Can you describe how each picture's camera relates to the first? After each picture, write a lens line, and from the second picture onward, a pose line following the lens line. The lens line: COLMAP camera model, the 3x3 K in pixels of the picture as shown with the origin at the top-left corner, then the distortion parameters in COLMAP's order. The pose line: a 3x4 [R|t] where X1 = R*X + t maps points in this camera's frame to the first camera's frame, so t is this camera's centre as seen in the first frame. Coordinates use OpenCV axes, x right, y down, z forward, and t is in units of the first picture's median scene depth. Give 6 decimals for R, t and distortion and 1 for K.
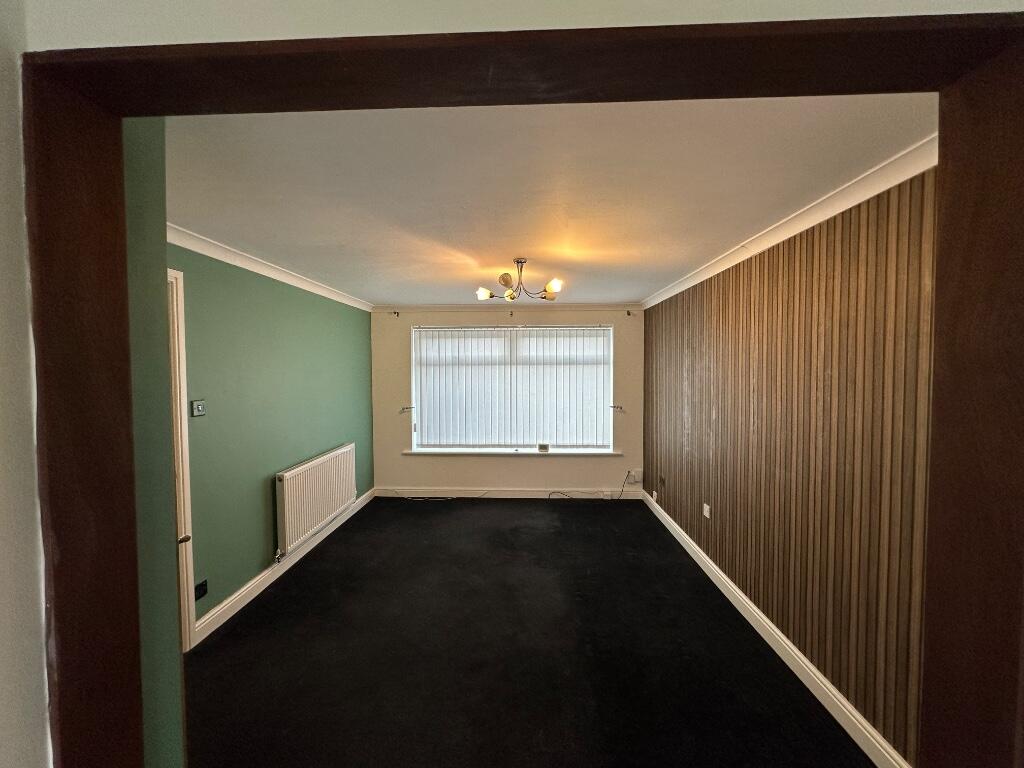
lens RADIAL K [[410.4, 0, 510.5], [0, 410.4, 383.7], [0, 0, 1]] dist [-0.001590, 0.000554]
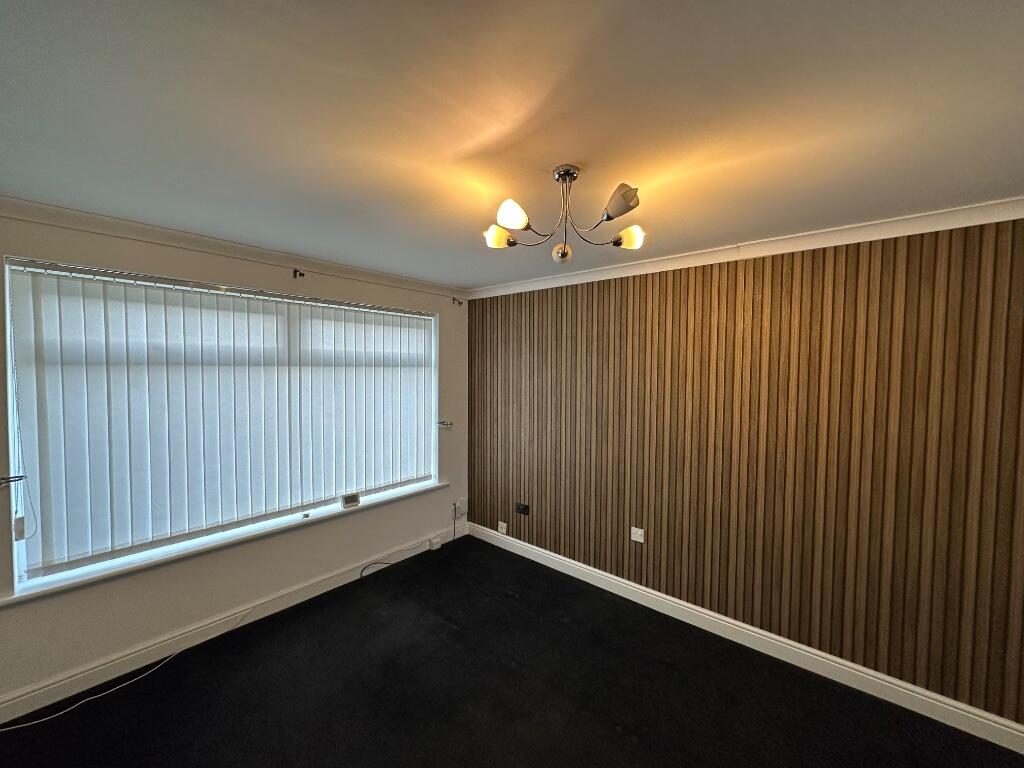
lens RADIAL K [[410.4, 0, 511.7], [0, 410.4, 382.4], [0, 0, 1]] dist [-0.001590, 0.000554]
pose [[0.623373, -0.017636, 0.781726, -0.249814], [0.017360, 0.999811, 0.008712, -0.022855], [-0.781732, 0.008140, 0.623561, 0.420070]]
